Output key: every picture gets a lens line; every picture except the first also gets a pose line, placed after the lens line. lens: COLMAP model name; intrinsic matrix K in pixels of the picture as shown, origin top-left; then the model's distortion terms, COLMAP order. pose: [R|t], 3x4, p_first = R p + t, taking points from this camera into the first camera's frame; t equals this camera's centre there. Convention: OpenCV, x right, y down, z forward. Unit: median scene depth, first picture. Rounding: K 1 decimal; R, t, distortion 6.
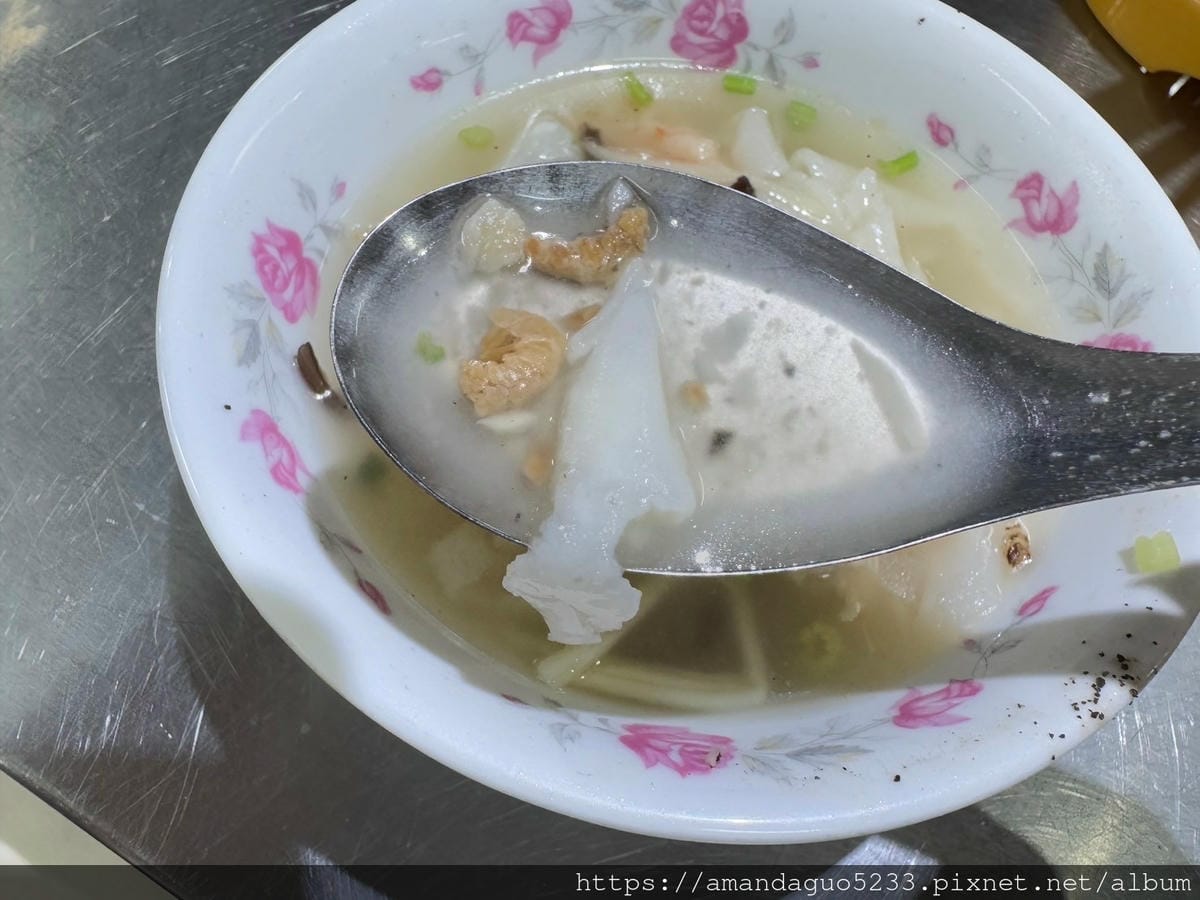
lens RADIAL K [[859.8, 0, 600.0], [0, 859.8, 450.0], [0, 0, 1]] dist [-0.000393, 0.001419]
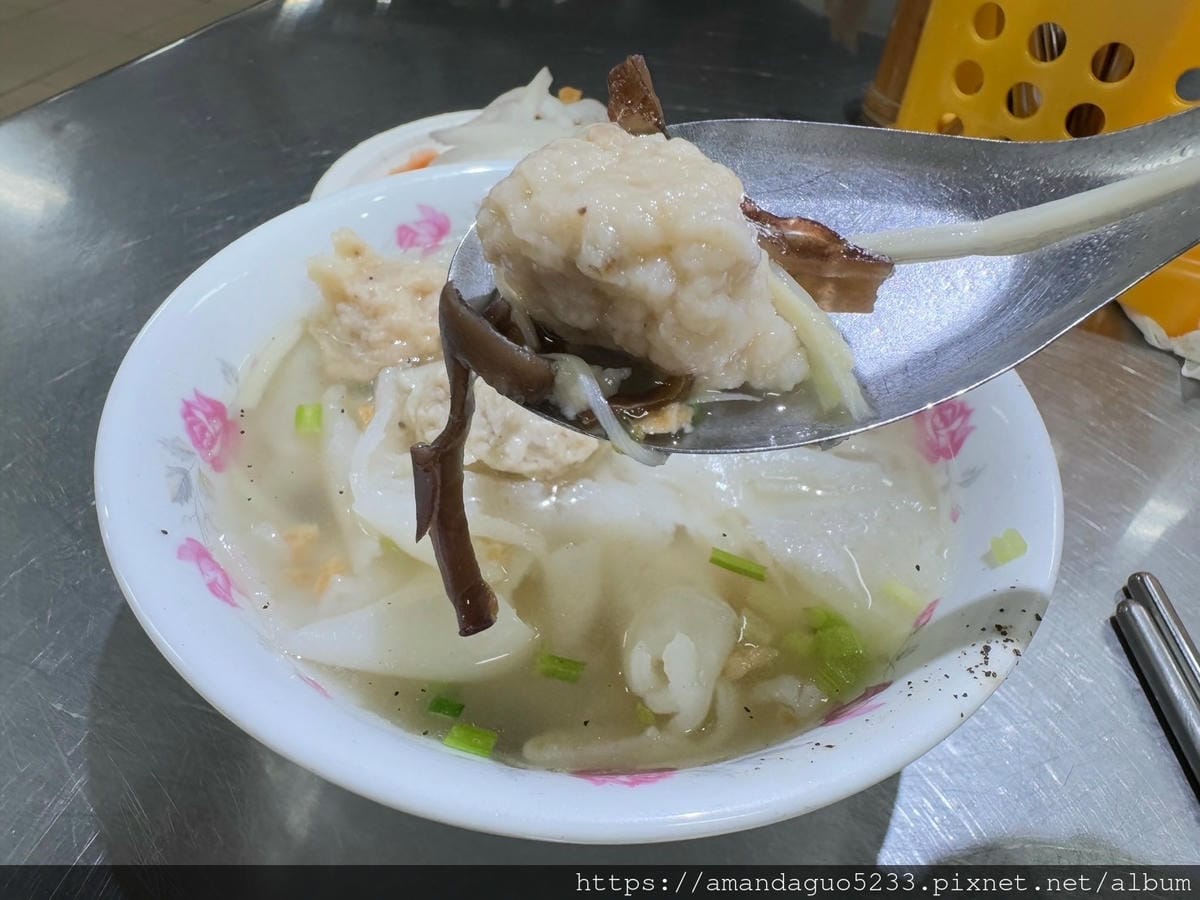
lens RADIAL K [[859.8, 0, 600.0], [0, 859.8, 450.0], [0, 0, 1]] dist [-0.000393, 0.001419]
pose [[0.985063, -0.124256, 0.119212, -0.010978], [0.154163, 0.944809, -0.289085, 0.209220], [-0.076712, 0.303145, 0.949852, -0.077698]]
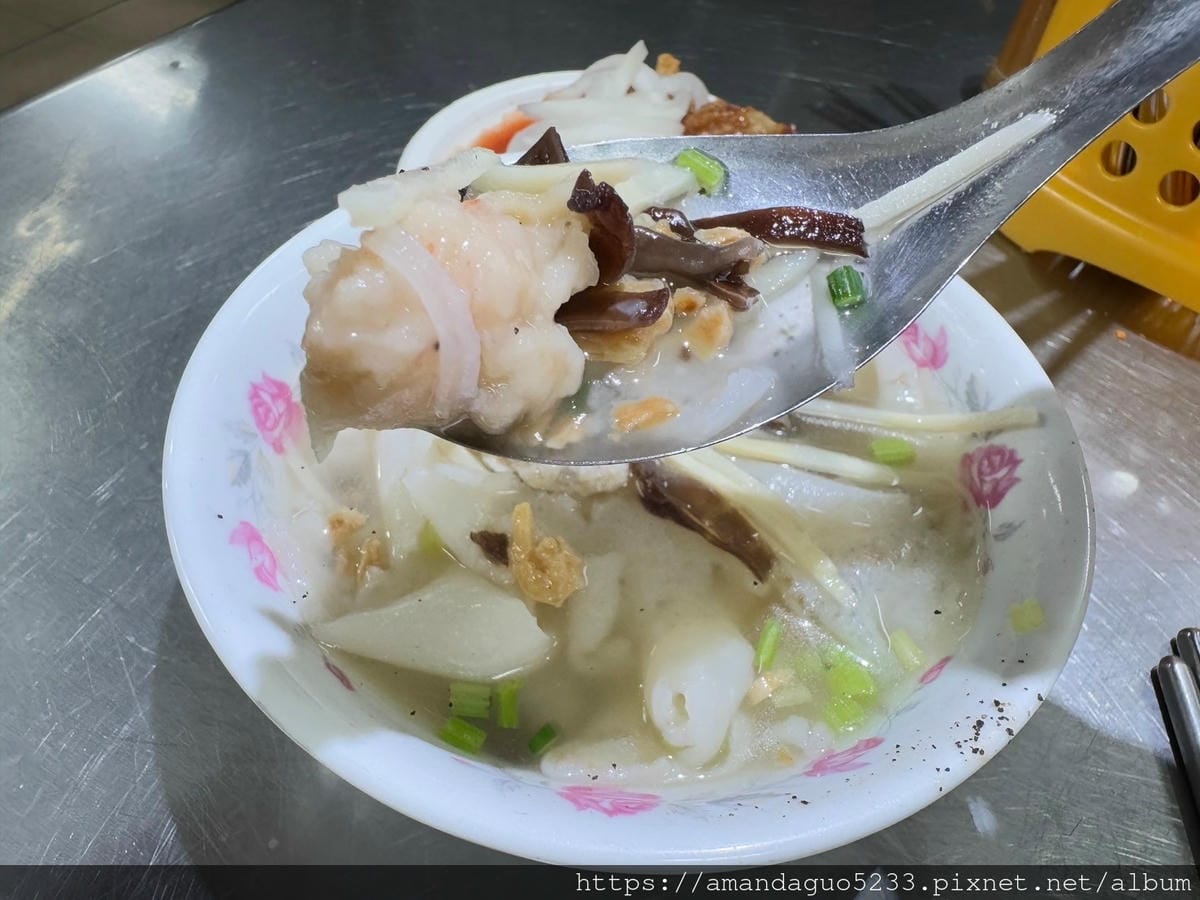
lens RADIAL K [[859.8, 0, 600.0], [0, 859.8, 450.0], [0, 0, 1]] dist [-0.000393, 0.001419]
pose [[0.999405, -0.031570, 0.013913, 0.059612], [0.033888, 0.973934, -0.224284, 0.120148], [-0.006469, 0.224622, 0.974425, -0.139320]]
